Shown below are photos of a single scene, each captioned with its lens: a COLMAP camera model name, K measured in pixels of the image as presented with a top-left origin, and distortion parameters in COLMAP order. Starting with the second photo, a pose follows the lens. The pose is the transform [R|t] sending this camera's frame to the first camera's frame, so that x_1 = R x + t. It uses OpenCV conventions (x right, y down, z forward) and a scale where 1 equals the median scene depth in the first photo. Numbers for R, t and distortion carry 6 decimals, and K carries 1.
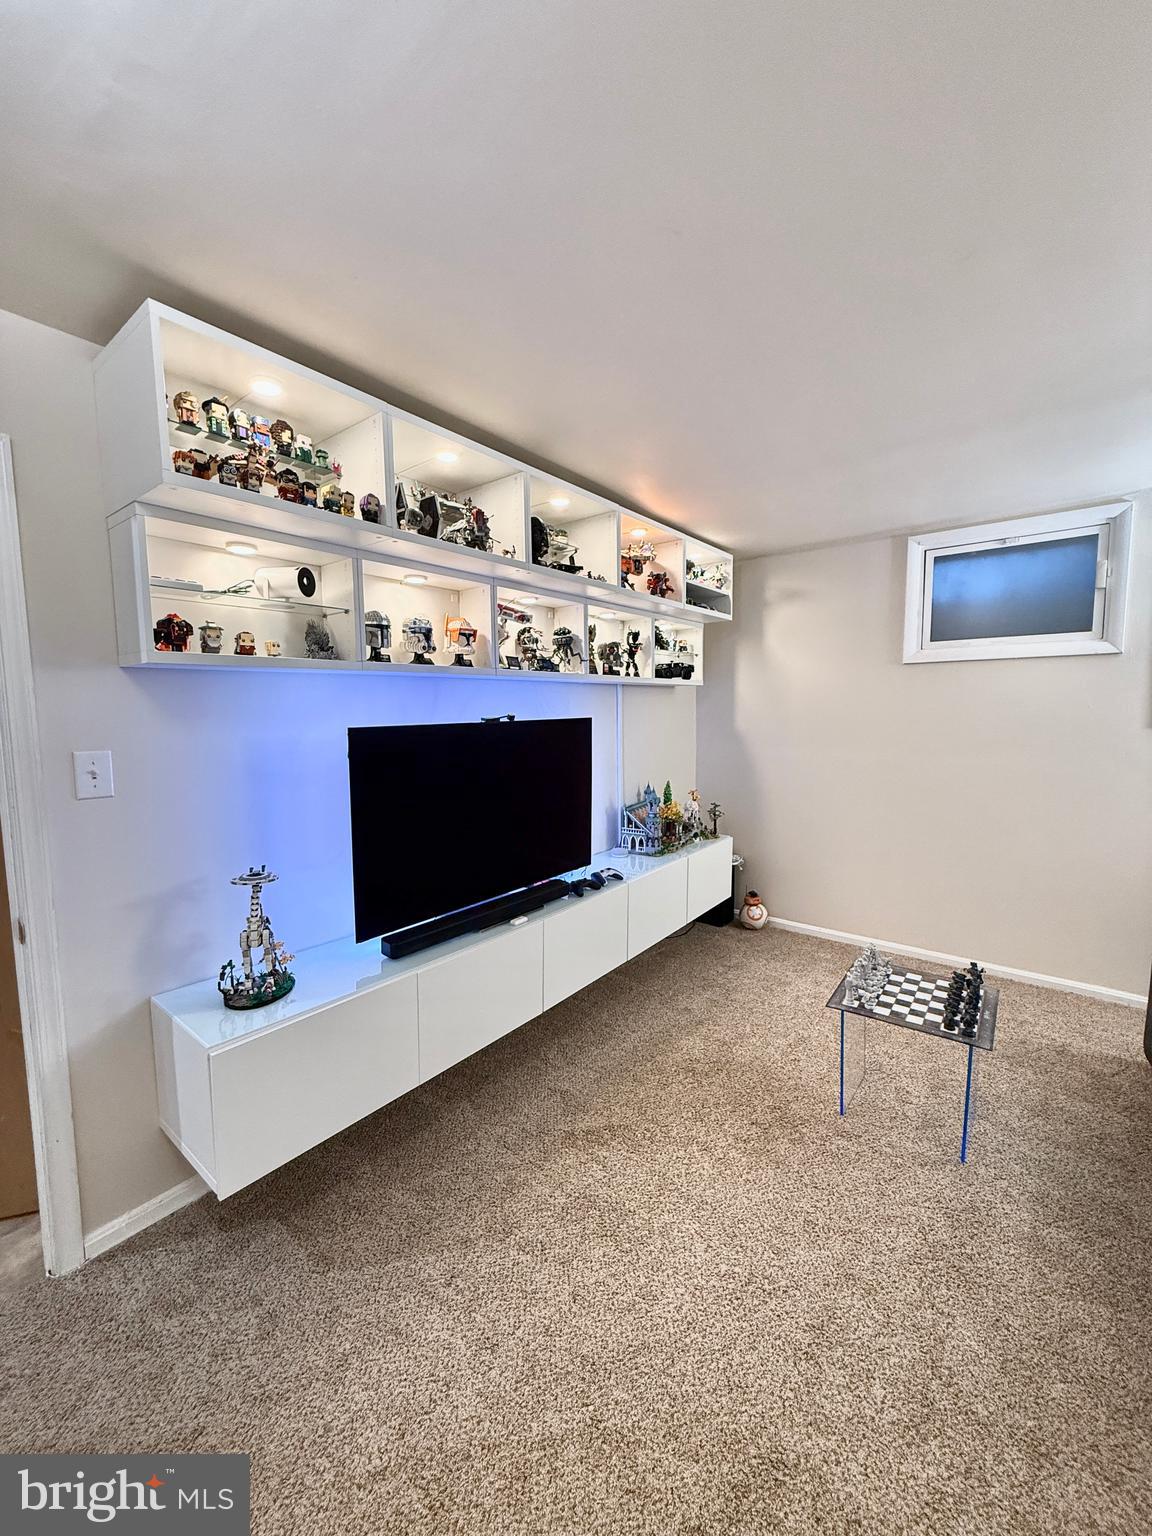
lens RADIAL K [[614.0, 0, 578.2], [0, 614.0, 767.6], [0, 0, 1]] dist [0.001721, -0.000703]
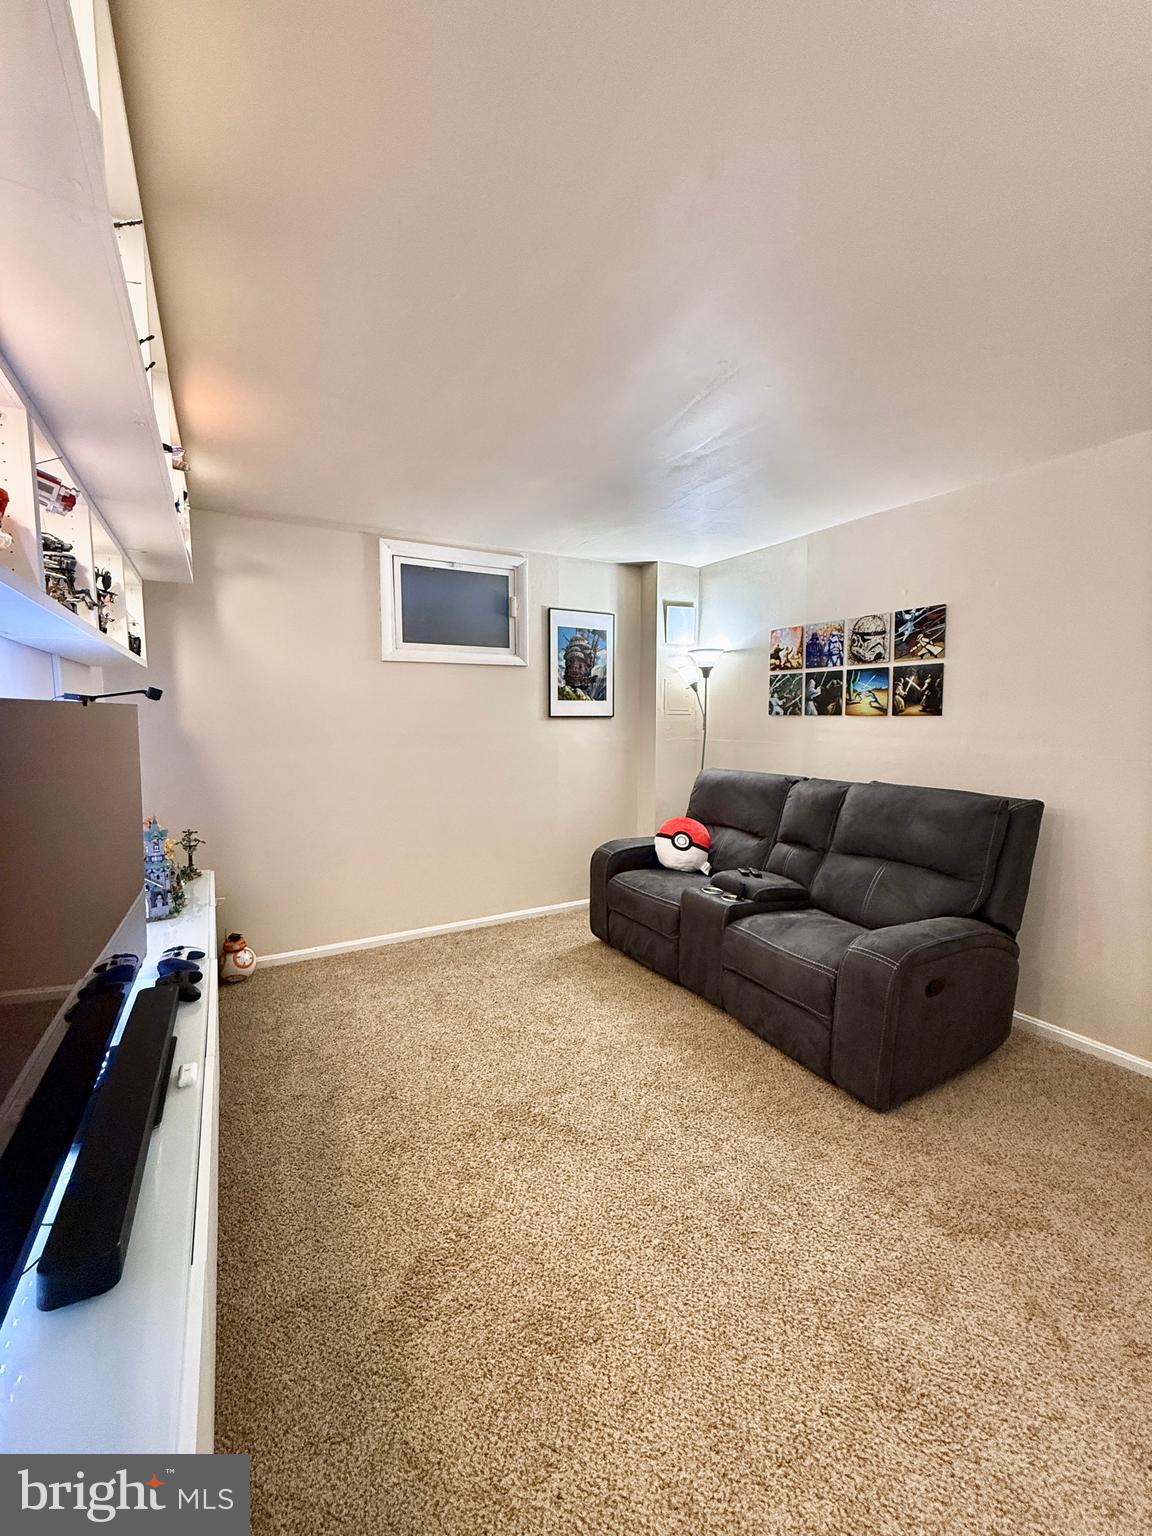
lens RADIAL K [[614.0, 0, 579.9], [0, 614.0, 766.3], [0, 0, 1]] dist [0.001721, -0.000703]
pose [[0.366503, -0.073690, 0.927494, -0.369040], [0.092021, 0.994842, 0.042678, -0.008262], [-0.925855, 0.069707, 0.371394, 0.380438]]
